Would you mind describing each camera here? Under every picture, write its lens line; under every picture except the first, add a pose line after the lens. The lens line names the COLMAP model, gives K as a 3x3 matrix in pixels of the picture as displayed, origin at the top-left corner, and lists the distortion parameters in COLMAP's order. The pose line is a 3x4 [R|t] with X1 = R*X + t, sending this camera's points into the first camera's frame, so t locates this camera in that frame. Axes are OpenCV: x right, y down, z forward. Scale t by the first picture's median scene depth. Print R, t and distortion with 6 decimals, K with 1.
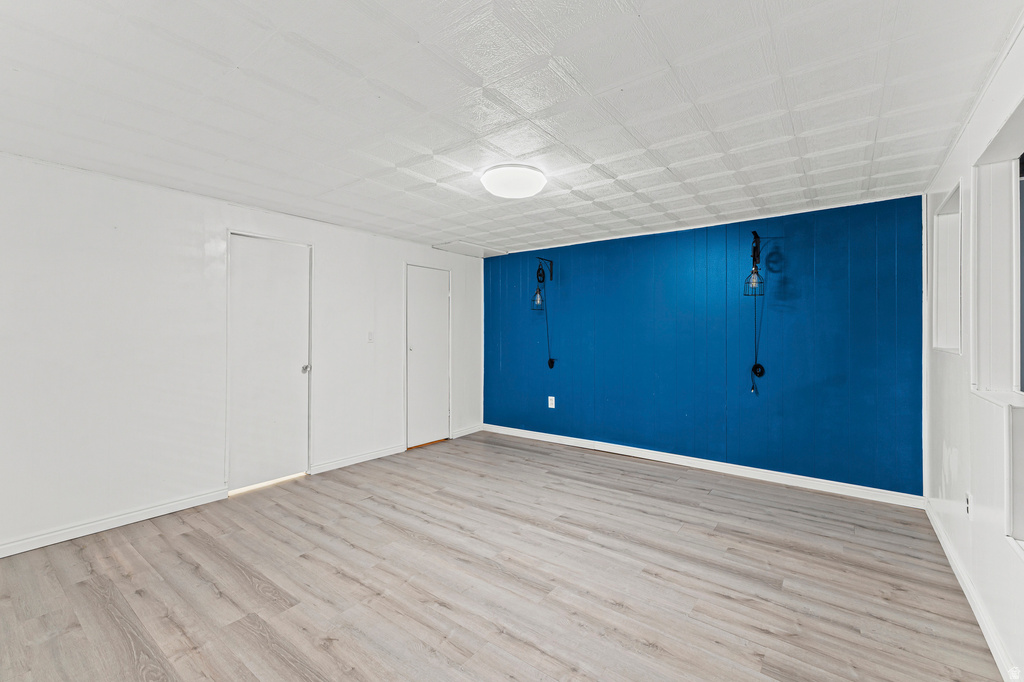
lens RADIAL K [[431.6, 0, 521.4], [0, 431.6, 334.0], [0, 0, 1]] dist [0.006556, 0.000103]
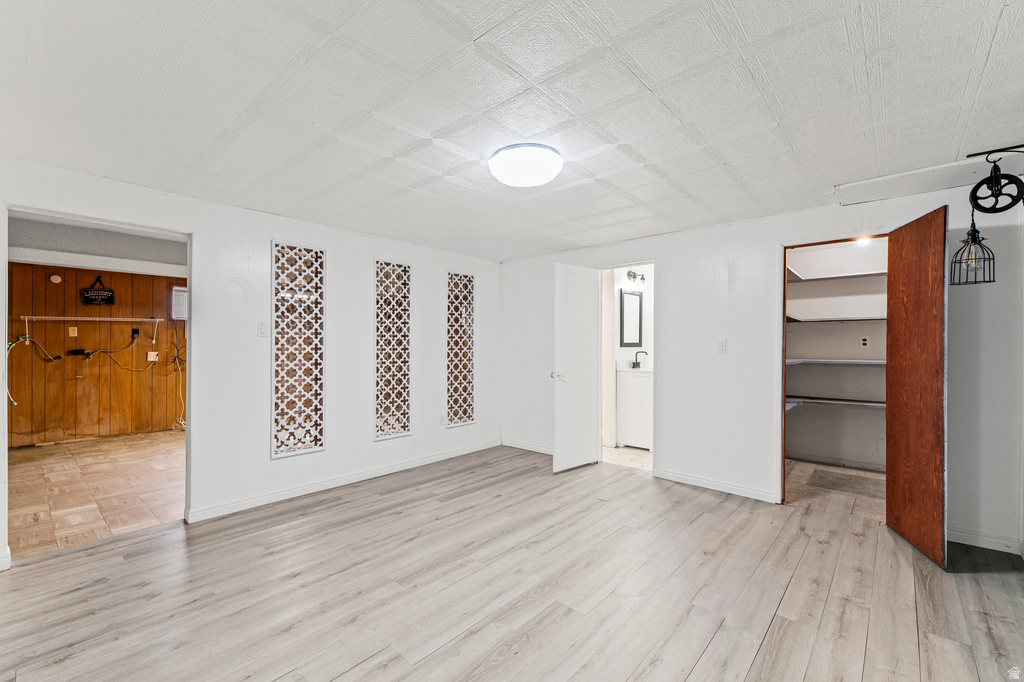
lens RADIAL K [[431.6, 0, 511.3], [0, 431.6, 345.9], [0, 0, 1]] dist [0.006556, 0.000103]
pose [[-0.088866, 0.001790, -0.996042, 0.935186], [0.001545, 0.999997, 0.001659, 0.005530], [0.996042, -0.001392, -0.088869, 1.161624]]
